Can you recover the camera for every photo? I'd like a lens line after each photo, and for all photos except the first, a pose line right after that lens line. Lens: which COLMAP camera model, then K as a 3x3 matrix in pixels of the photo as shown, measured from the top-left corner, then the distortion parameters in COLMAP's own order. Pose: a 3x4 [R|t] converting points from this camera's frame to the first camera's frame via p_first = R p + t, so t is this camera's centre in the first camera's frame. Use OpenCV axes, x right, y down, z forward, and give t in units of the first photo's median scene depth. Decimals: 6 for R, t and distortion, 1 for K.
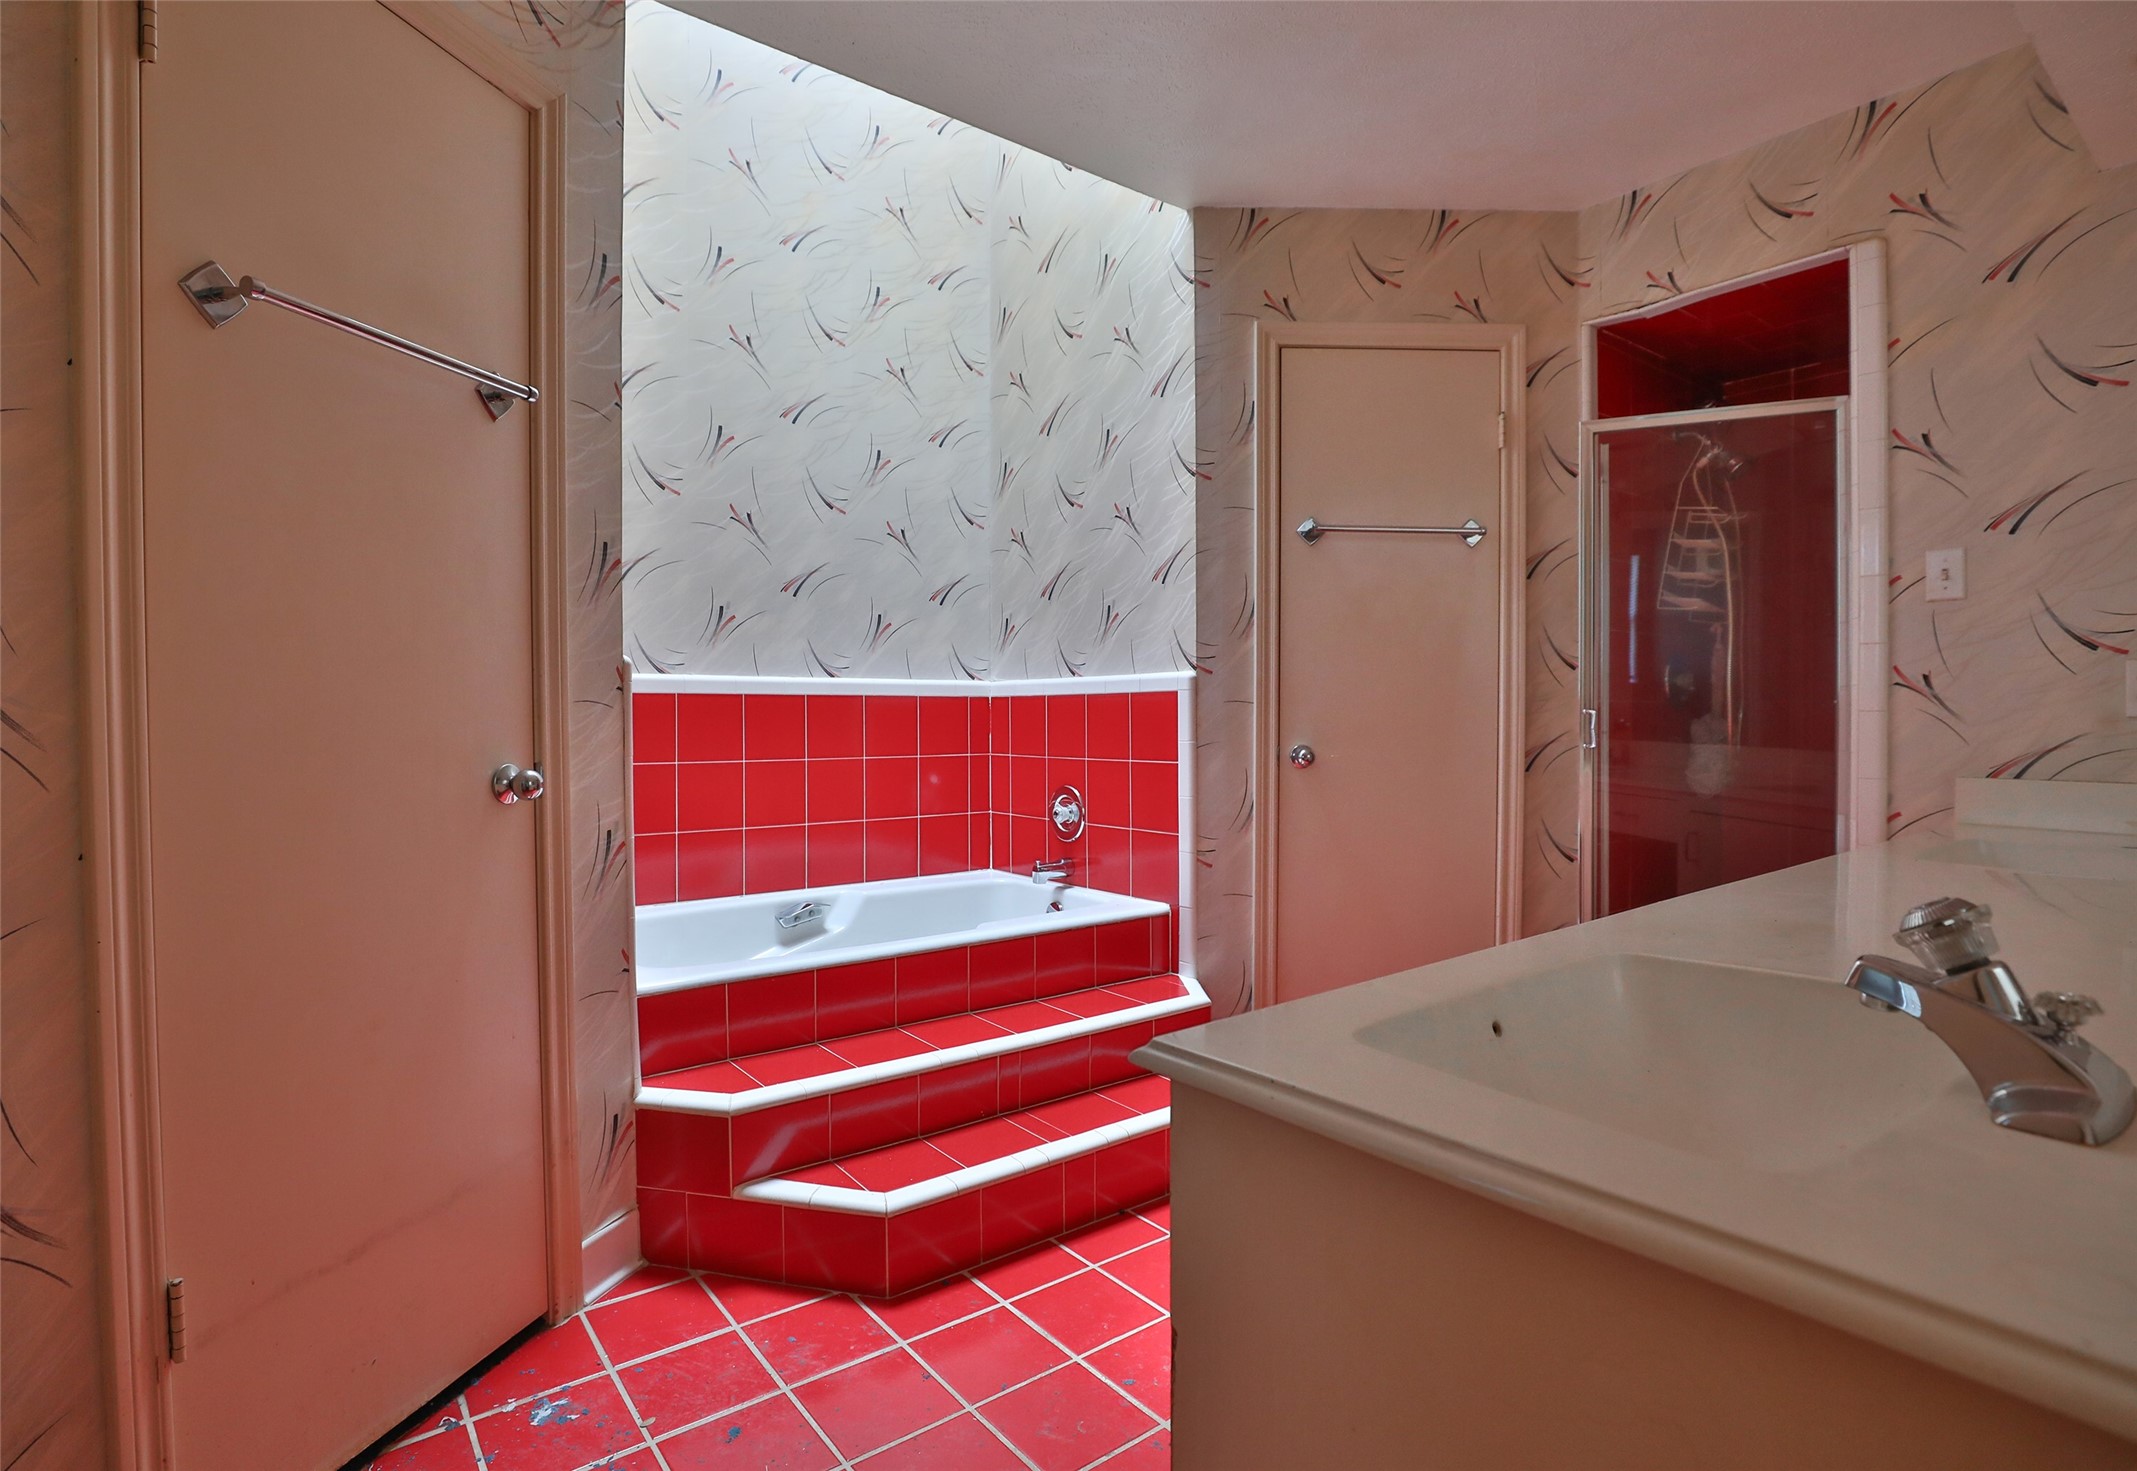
lens RADIAL K [[1077.4, 0, 1064.1], [0, 1077.4, 736.1], [0, 0, 1]] dist [-0.021567, 0.007004]
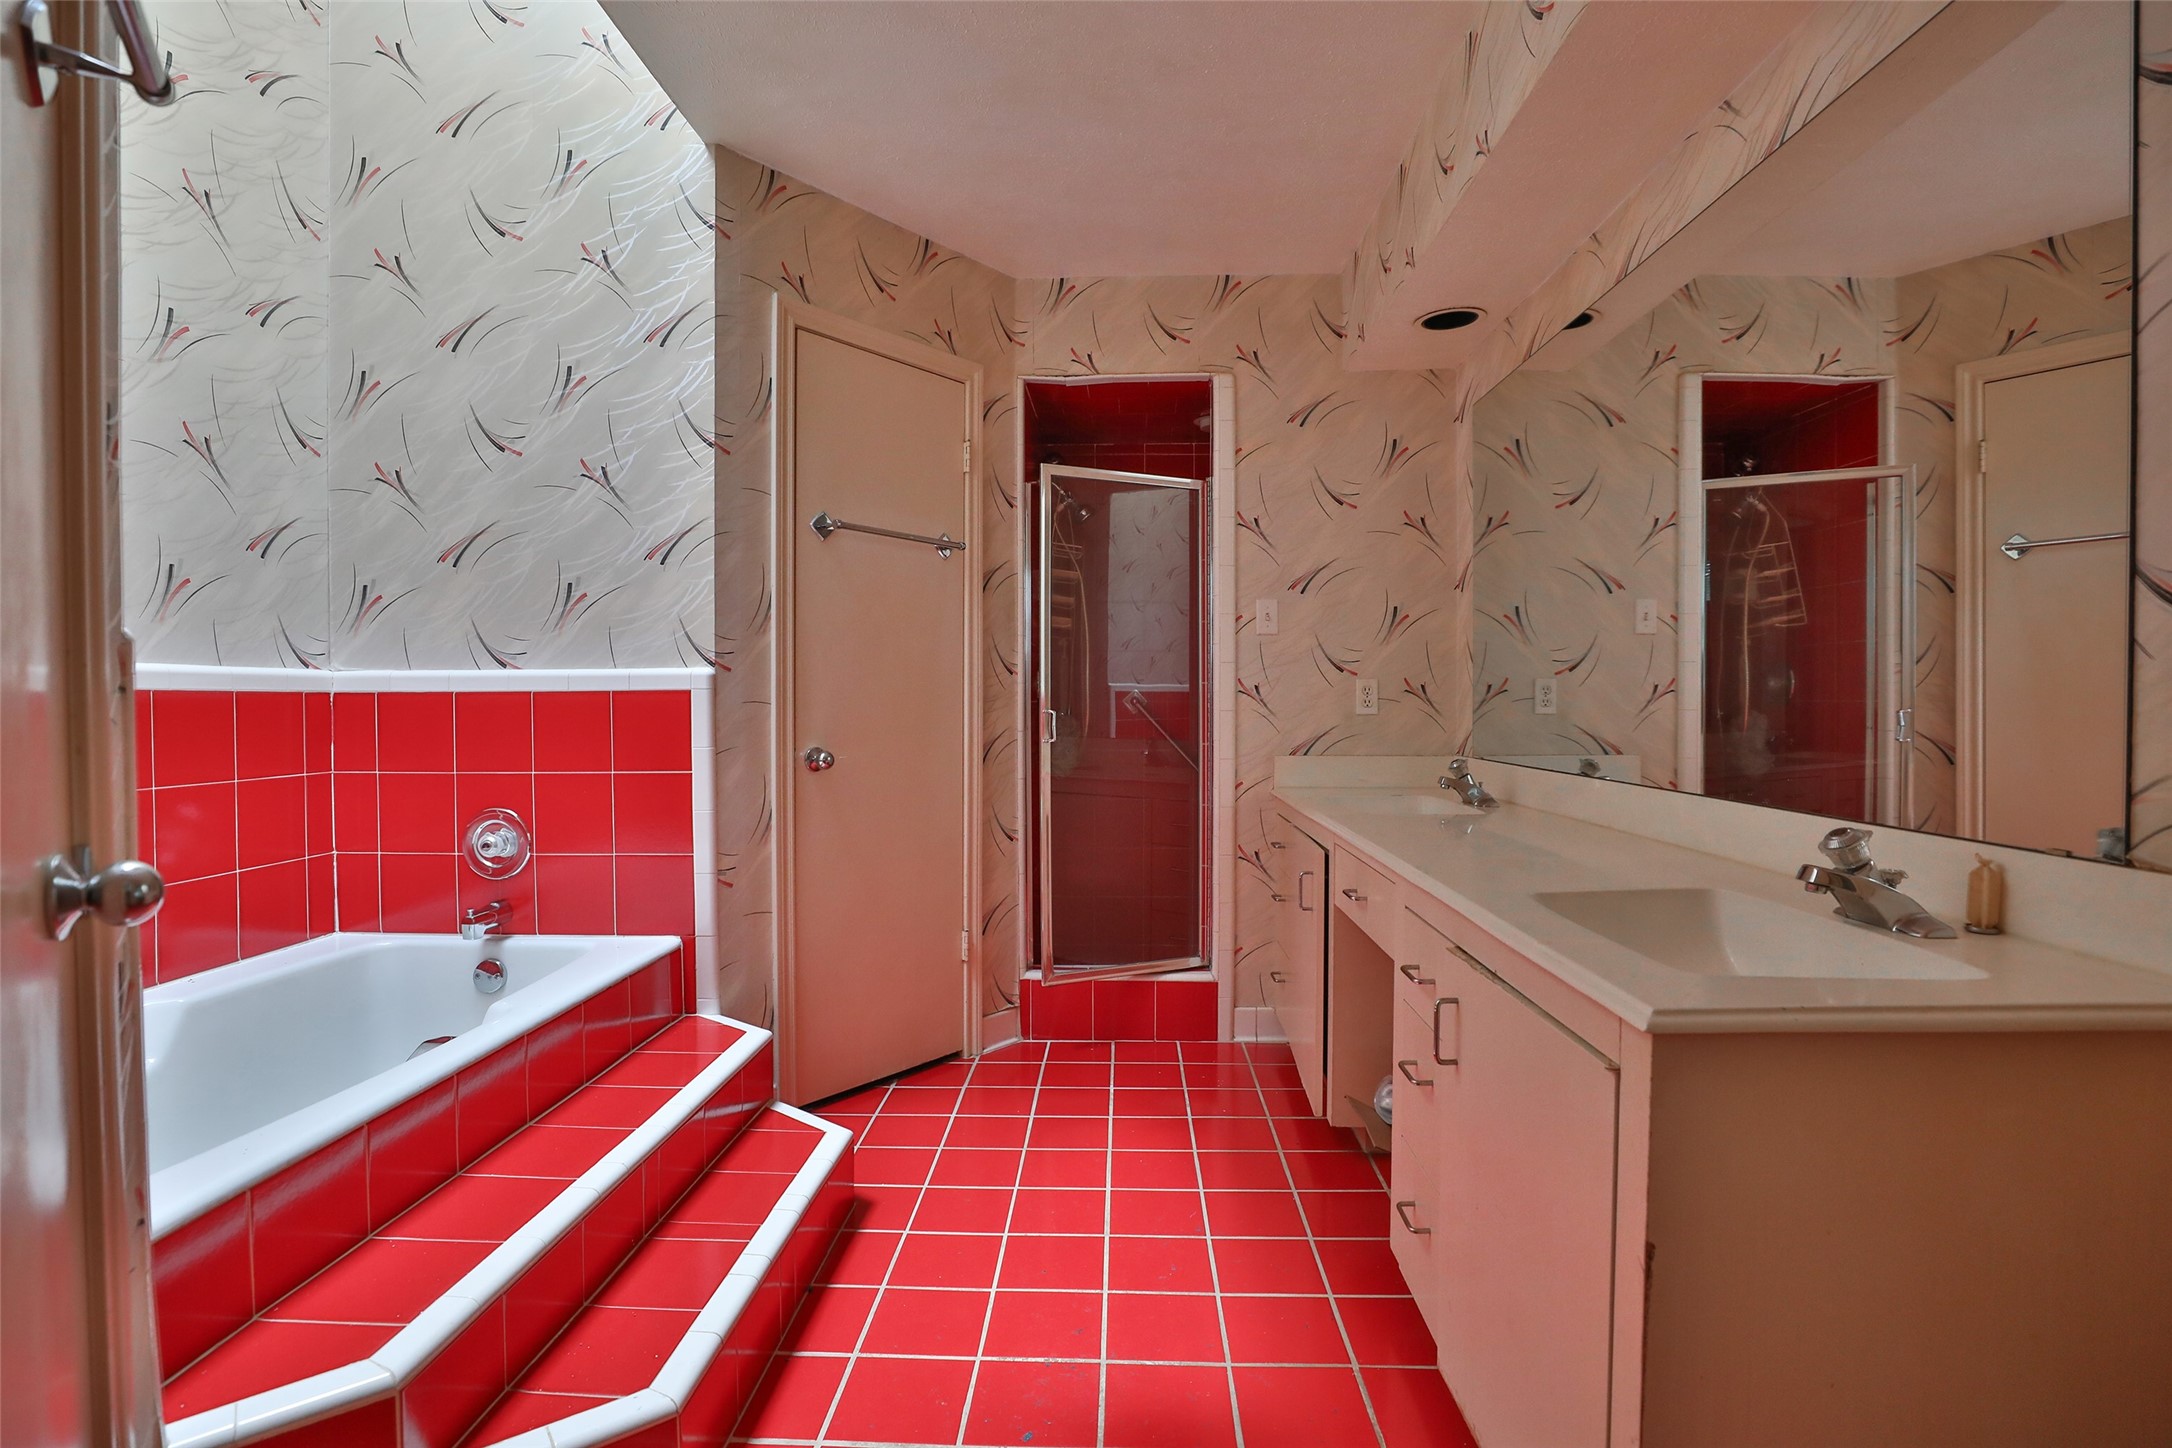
lens RADIAL K [[1050.3, 0, 1083.2], [0, 1050.3, 724.0], [0, 0, 1]] dist [-0.023293, 0.002437]
pose [[0.640477, -0.016176, 0.767807, -0.345938], [0.015301, 0.999848, 0.008301, -0.016759], [-0.767825, 0.006432, 0.640628, 0.217335]]
